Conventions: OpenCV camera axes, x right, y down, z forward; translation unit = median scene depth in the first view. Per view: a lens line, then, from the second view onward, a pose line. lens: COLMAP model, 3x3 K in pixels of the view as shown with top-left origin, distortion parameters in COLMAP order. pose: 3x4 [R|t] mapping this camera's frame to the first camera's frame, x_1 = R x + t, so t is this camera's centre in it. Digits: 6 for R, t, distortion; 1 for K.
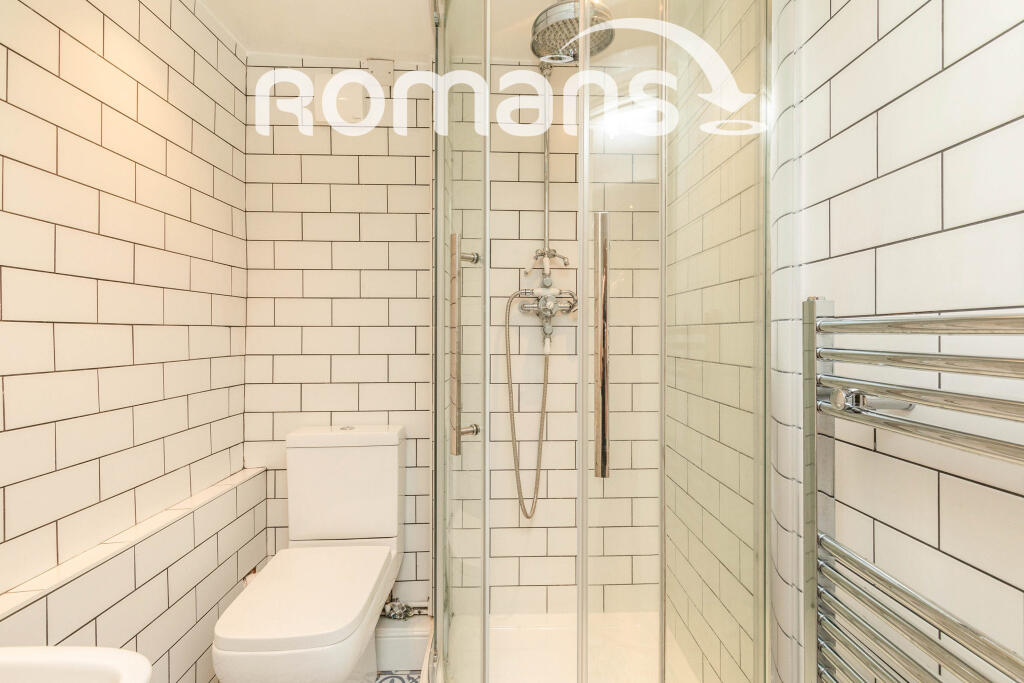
lens RADIAL K [[456.4, 0, 511.3], [0, 456.4, 338.4], [0, 0, 1]] dist [0.005154, 0.000346]
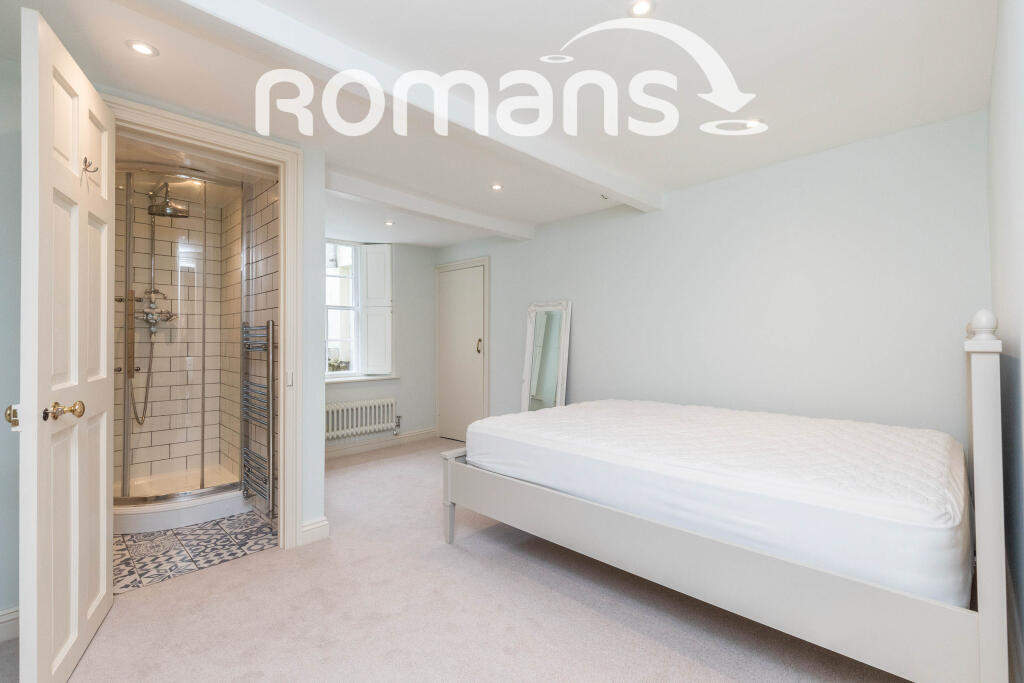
lens RADIAL K [[456.4, 0, 513.3], [0, 456.4, 336.7], [0, 0, 1]] dist [0.005154, 0.000346]
pose [[0.734936, 0.008582, 0.678082, -0.114993], [-0.000818, 0.999930, -0.011769, 0.032143], [-0.678135, 0.008095, 0.734892, -1.481103]]
